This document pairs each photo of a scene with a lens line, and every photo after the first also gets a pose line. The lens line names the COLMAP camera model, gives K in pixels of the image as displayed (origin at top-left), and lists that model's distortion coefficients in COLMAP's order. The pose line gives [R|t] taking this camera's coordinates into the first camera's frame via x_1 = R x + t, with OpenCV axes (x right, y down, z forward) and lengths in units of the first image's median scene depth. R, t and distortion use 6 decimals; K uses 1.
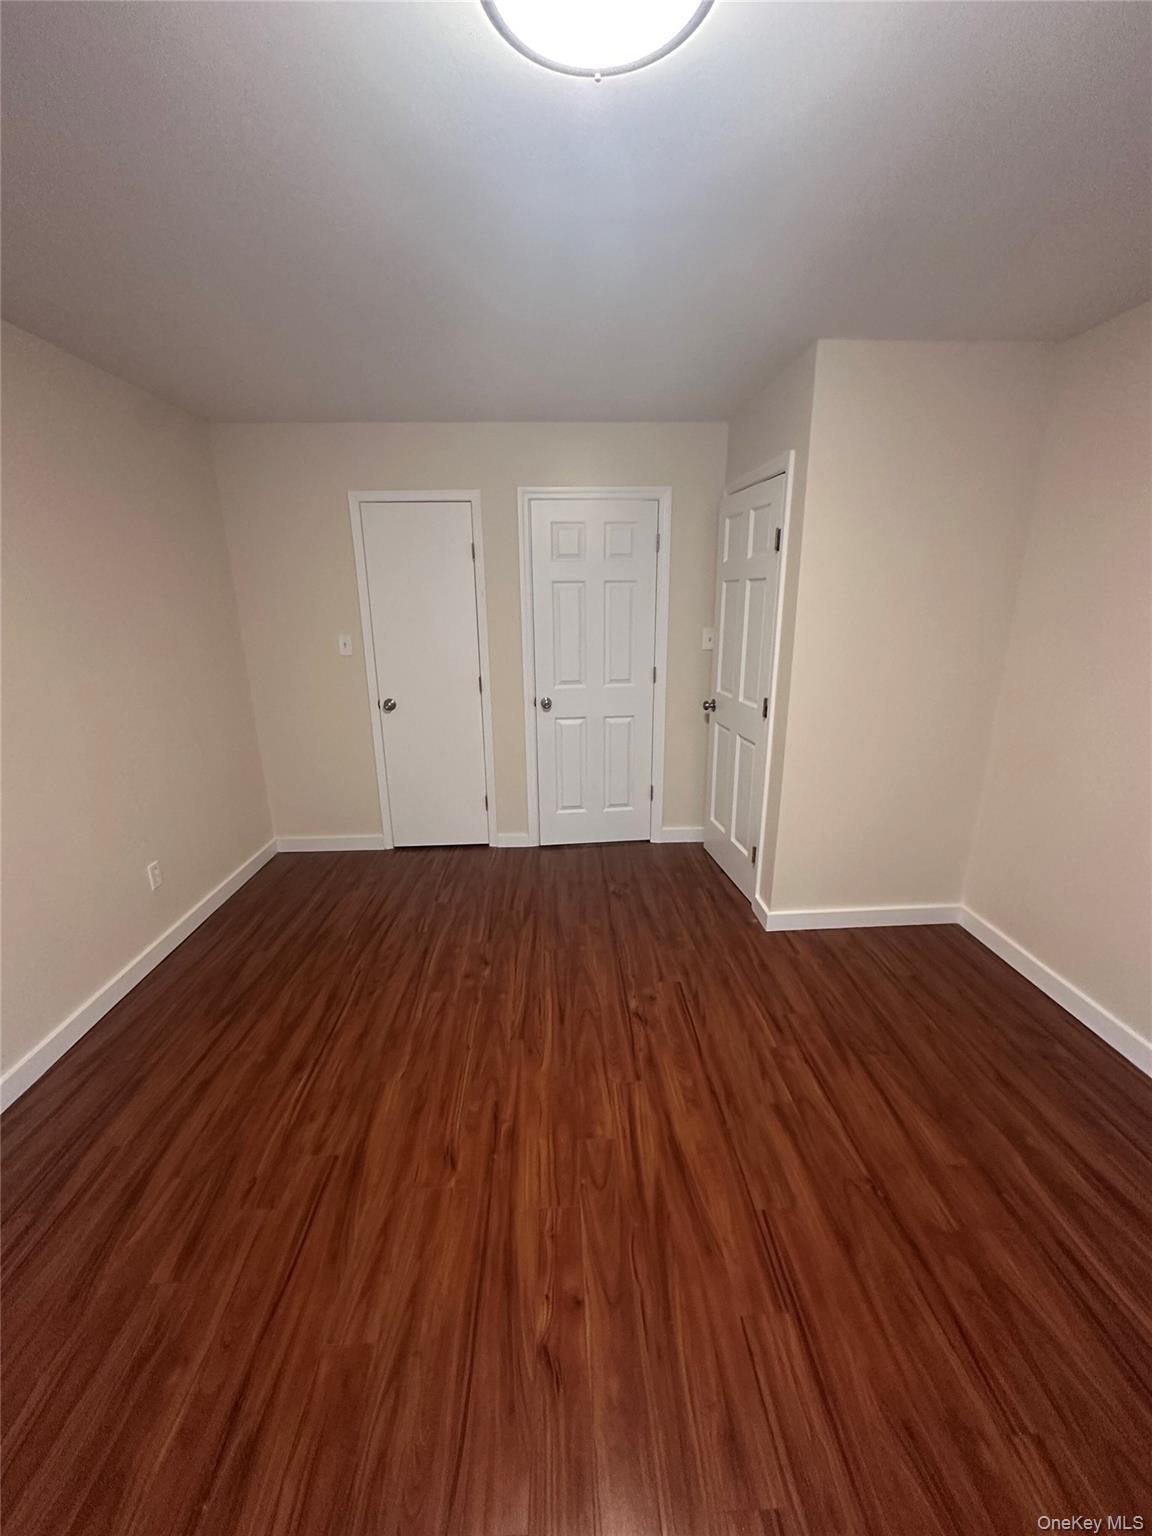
lens RADIAL K [[613.4, 0, 574.6], [0, 613.4, 762.9], [0, 0, 1]] dist [0.001195, 0.000206]
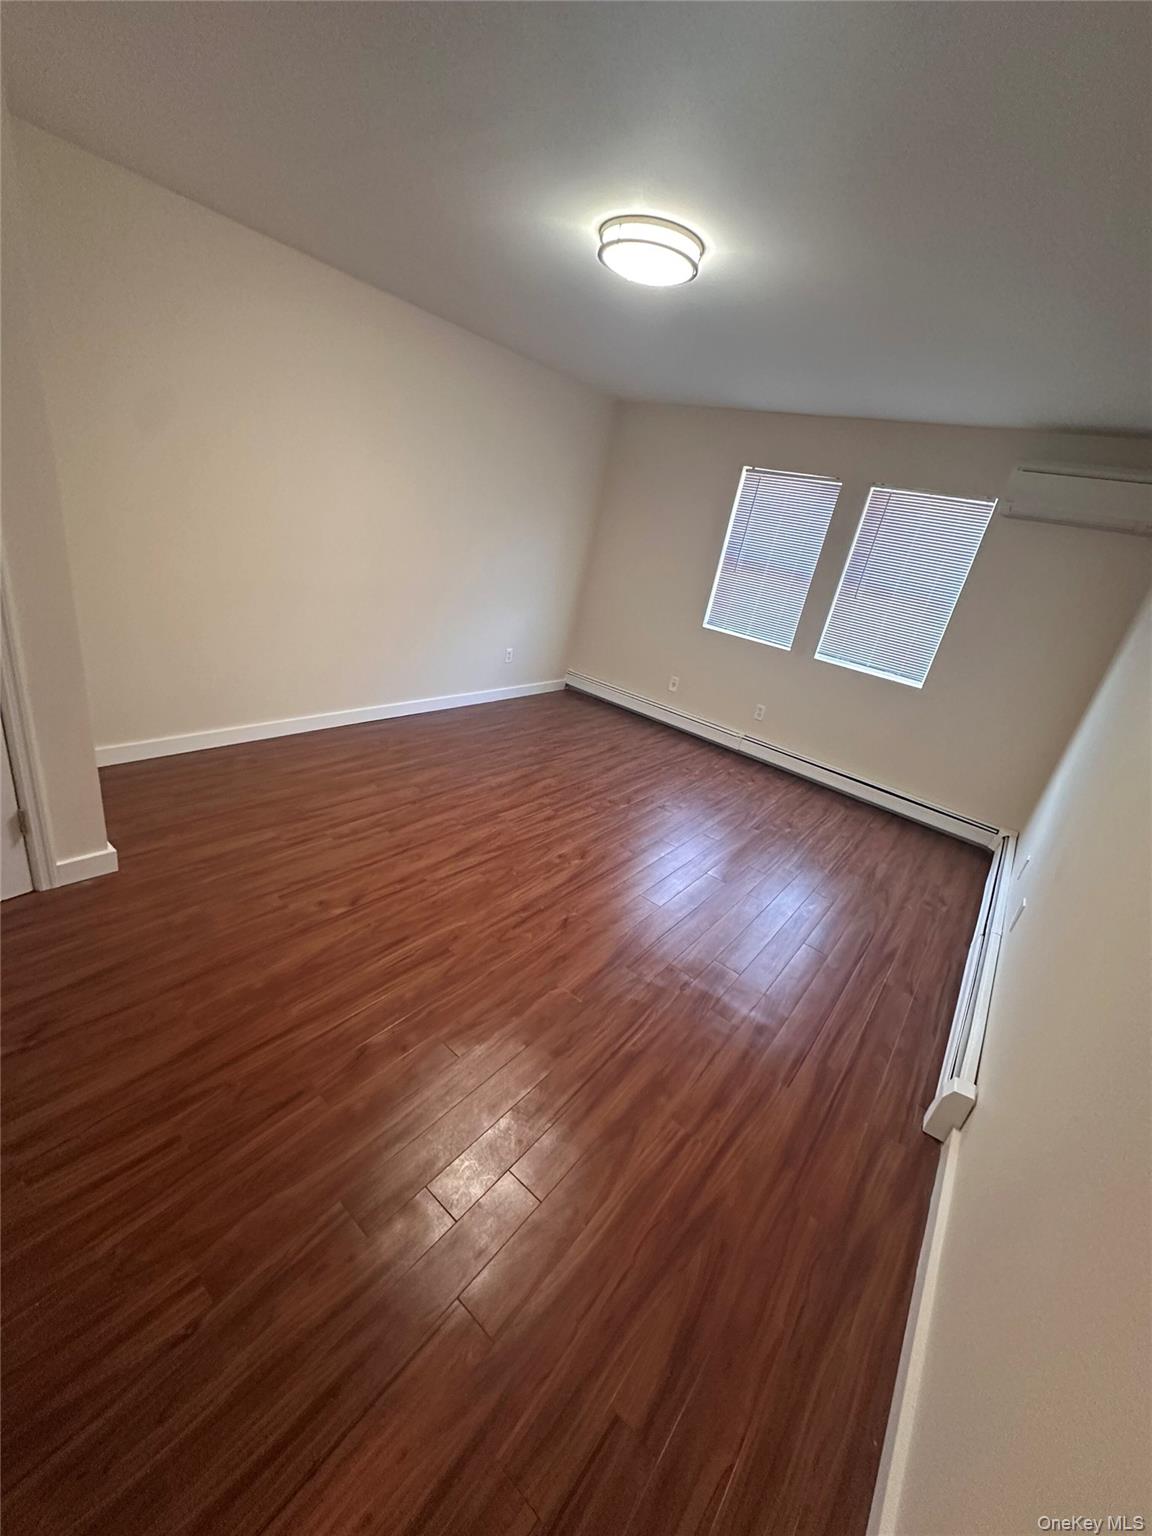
lens RADIAL K [[613.4, 0, 570.2], [0, 613.4, 768.3], [0, 0, 1]] dist [0.001195, 0.000206]
pose [[-0.749632, -0.366771, 0.550937, -0.797361], [0.006843, 0.828073, 0.560578, -0.429172], [-0.661820, 0.423997, -0.618240, 1.578989]]
